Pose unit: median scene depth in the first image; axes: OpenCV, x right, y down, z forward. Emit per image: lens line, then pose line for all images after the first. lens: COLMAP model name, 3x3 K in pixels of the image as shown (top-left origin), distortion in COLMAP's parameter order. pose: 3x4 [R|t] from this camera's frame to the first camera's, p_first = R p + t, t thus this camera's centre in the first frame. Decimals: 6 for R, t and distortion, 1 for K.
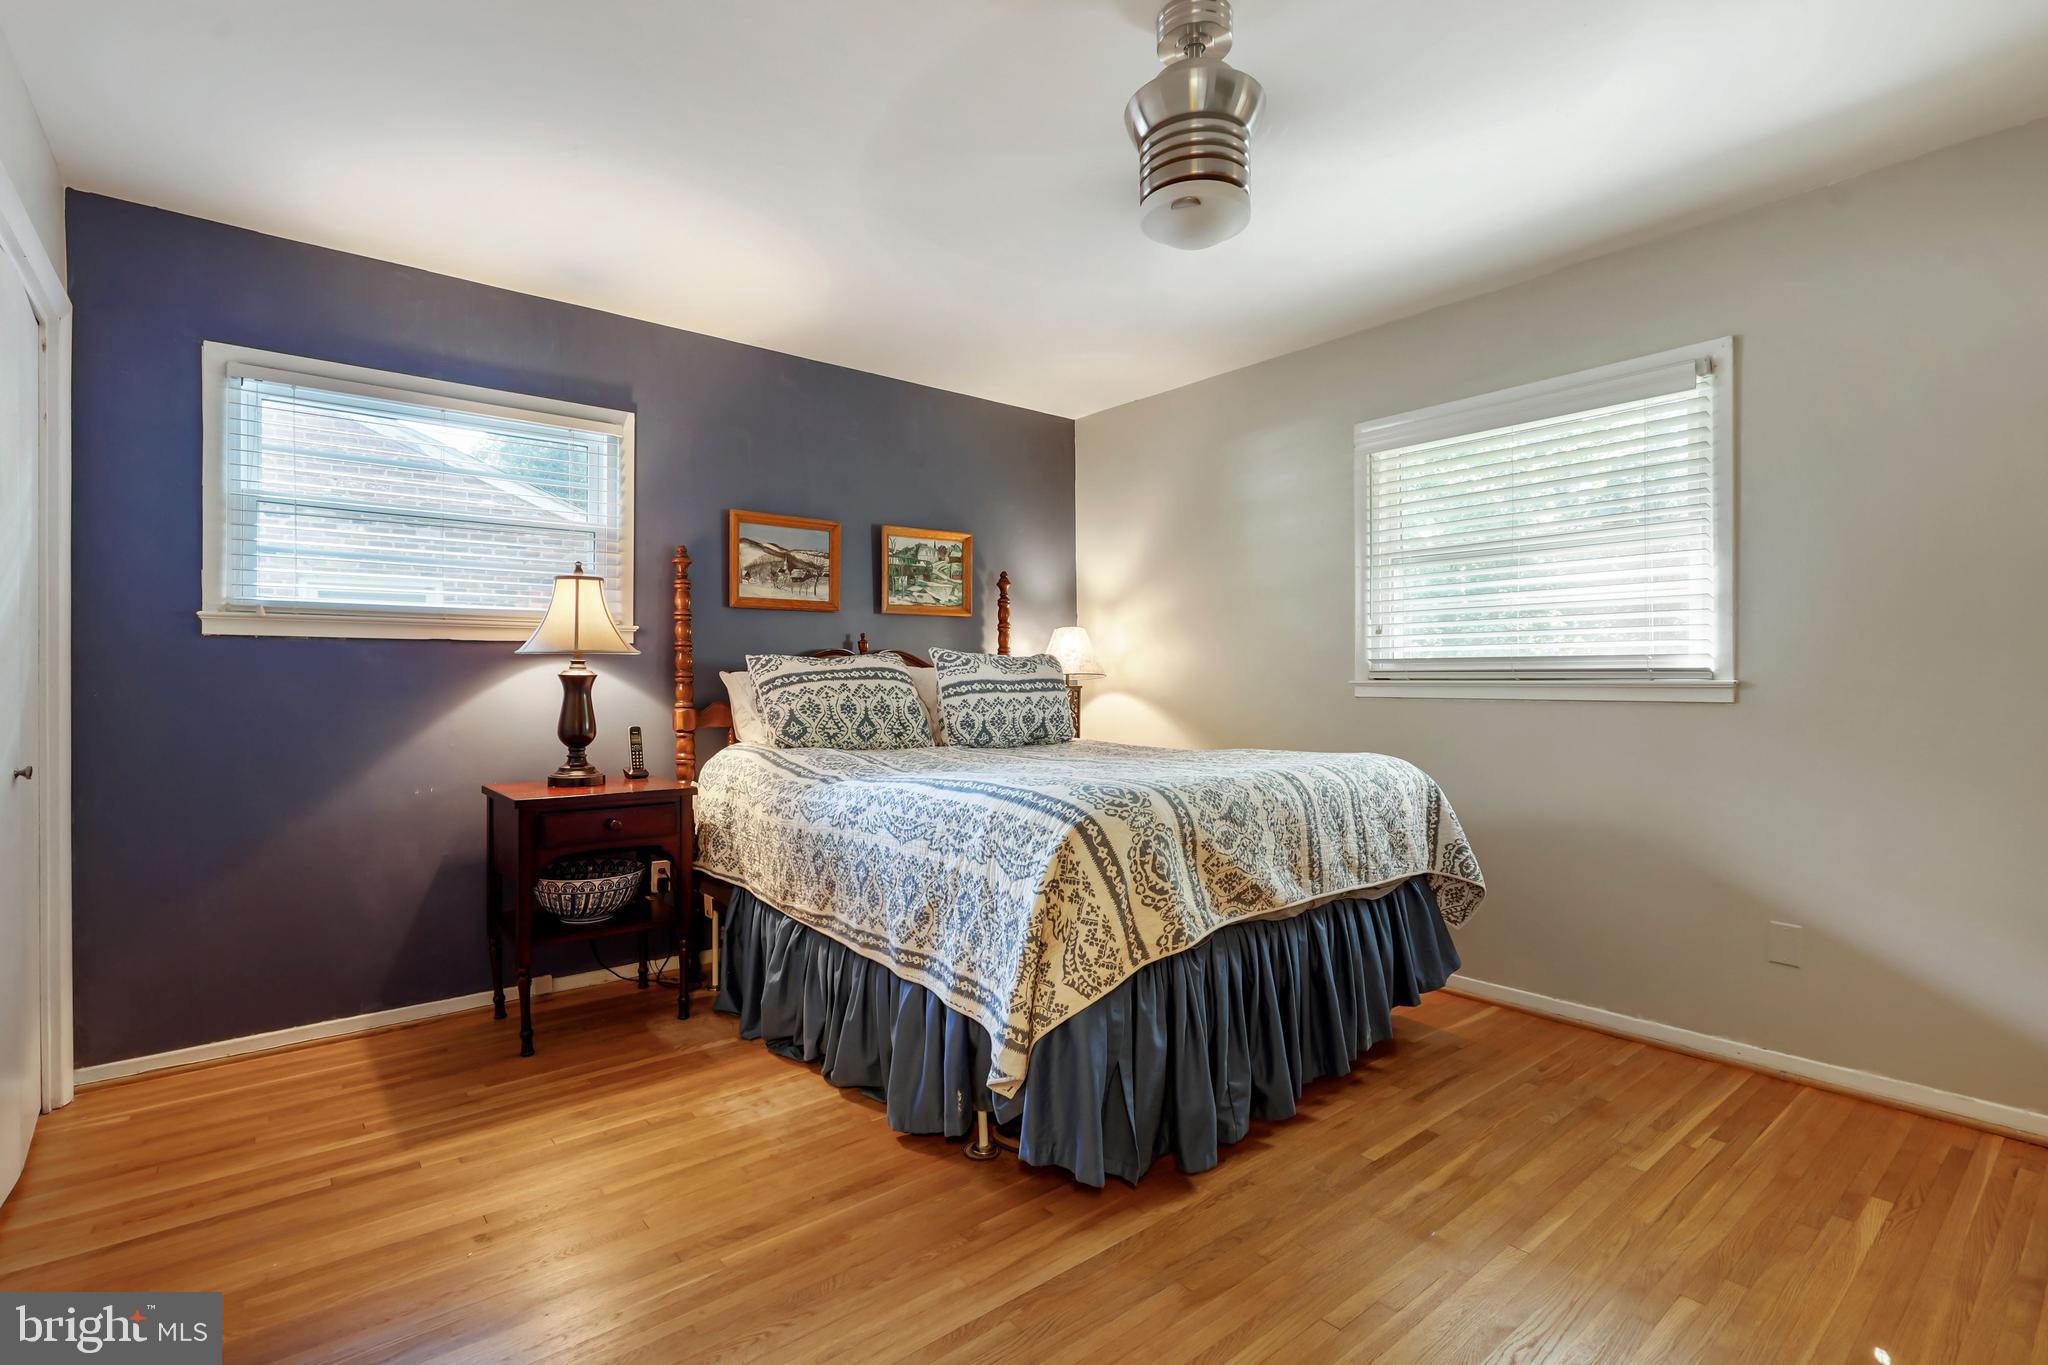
lens RADIAL K [[958.3, 0, 1019.9], [0, 958.3, 676.8], [0, 0, 1]] dist [-0.042451, 0.009769]
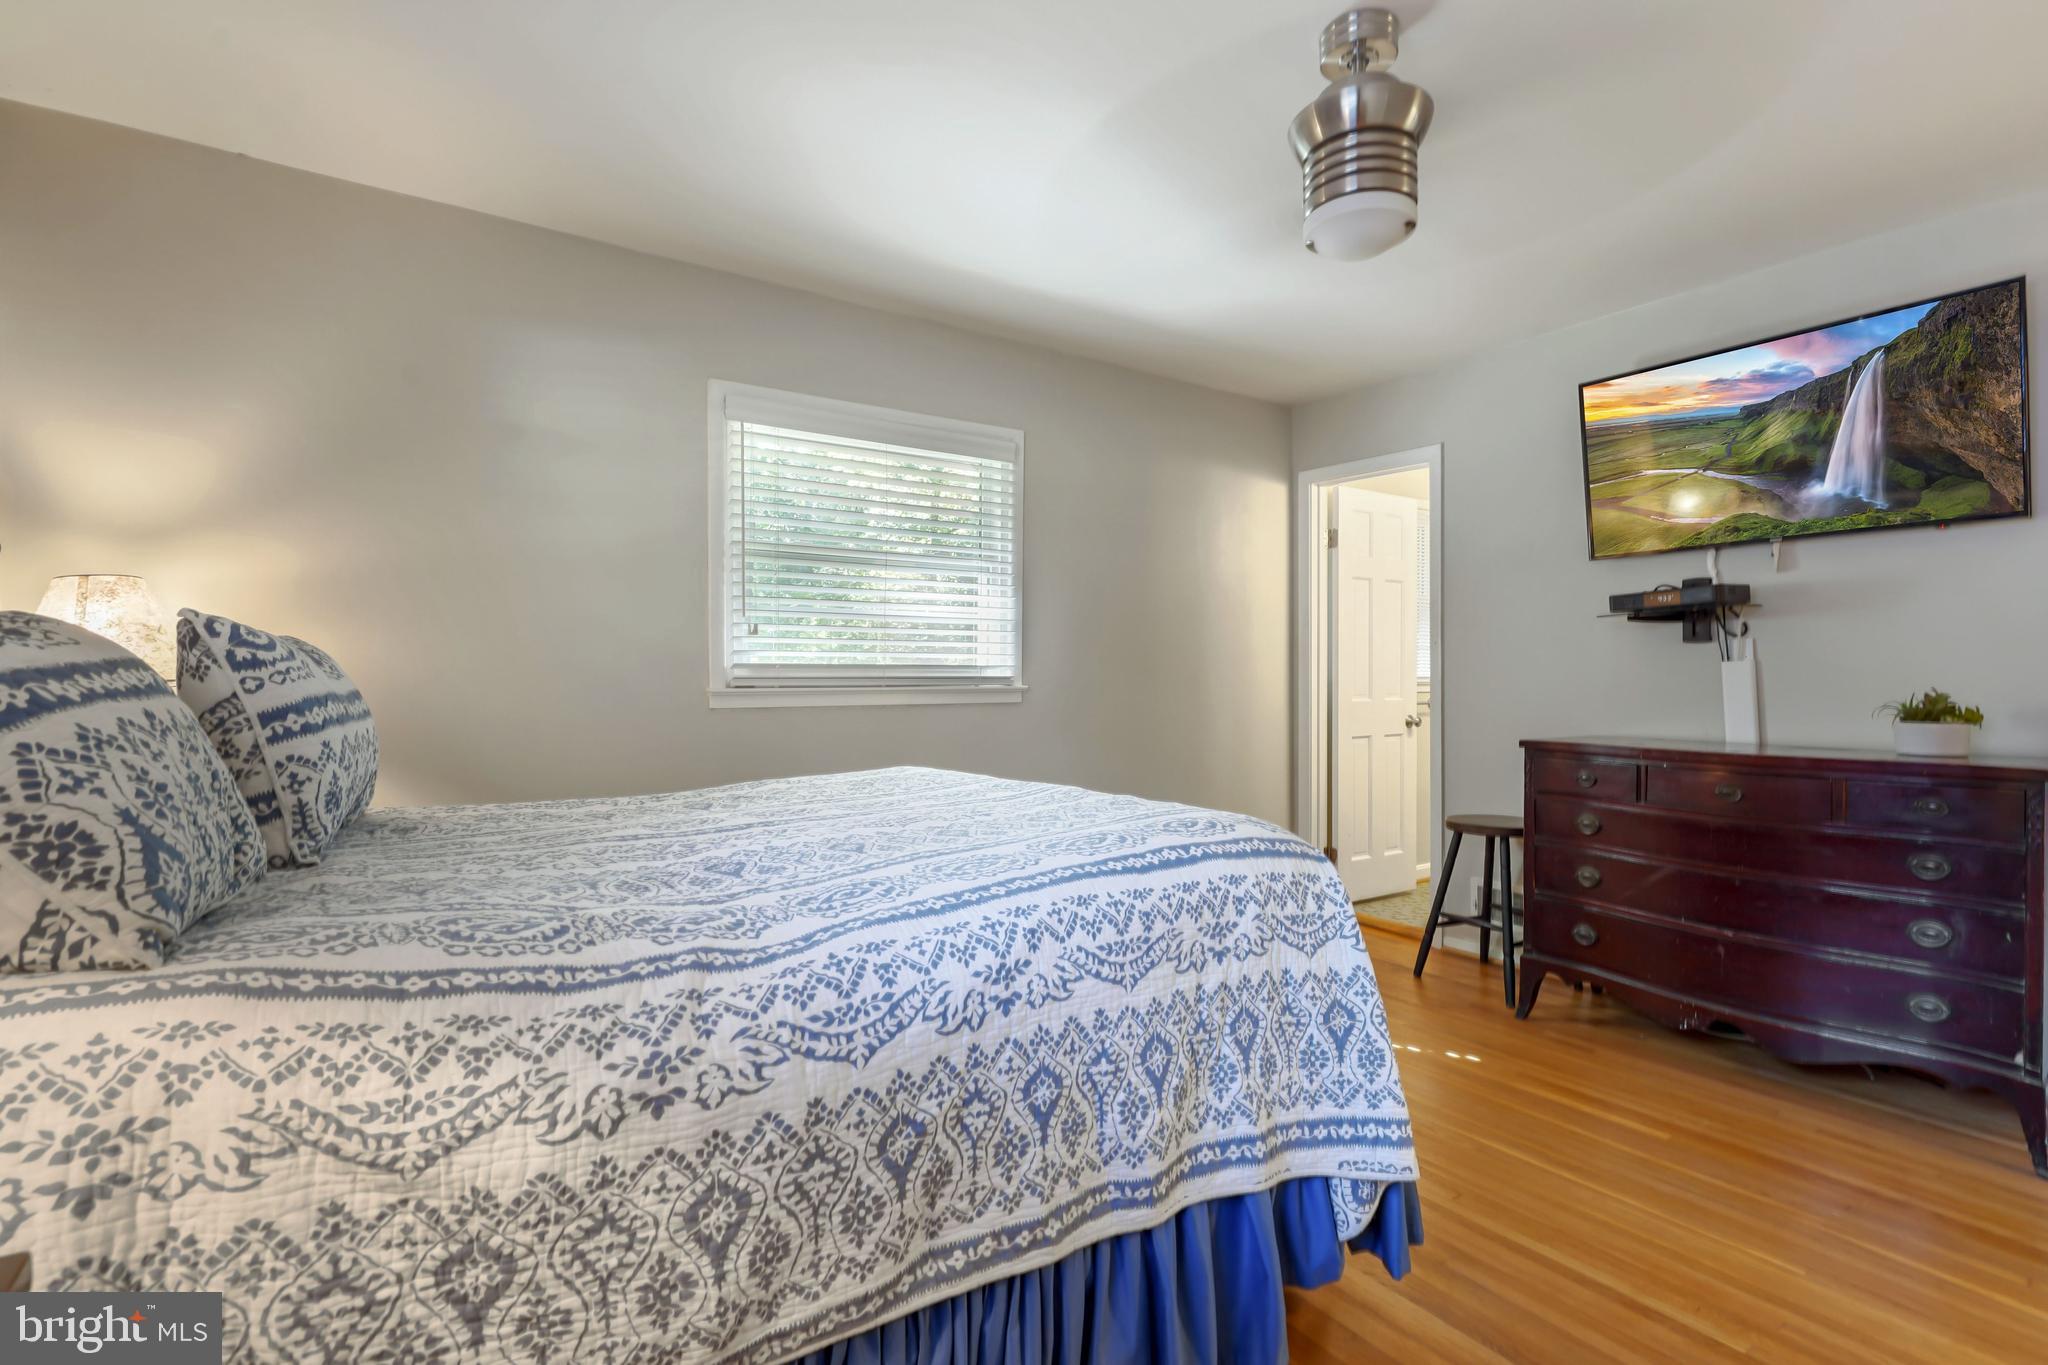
lens RADIAL K [[958.3, 0, 1020.9], [0, 958.3, 674.3], [0, 0, 1]] dist [-0.042451, 0.009769]
pose [[0.086251, 0.008551, 0.996237, -0.585226], [0.005410, 0.999944, -0.009051, -0.000131], [-0.996259, 0.006170, 0.086200, 0.883560]]
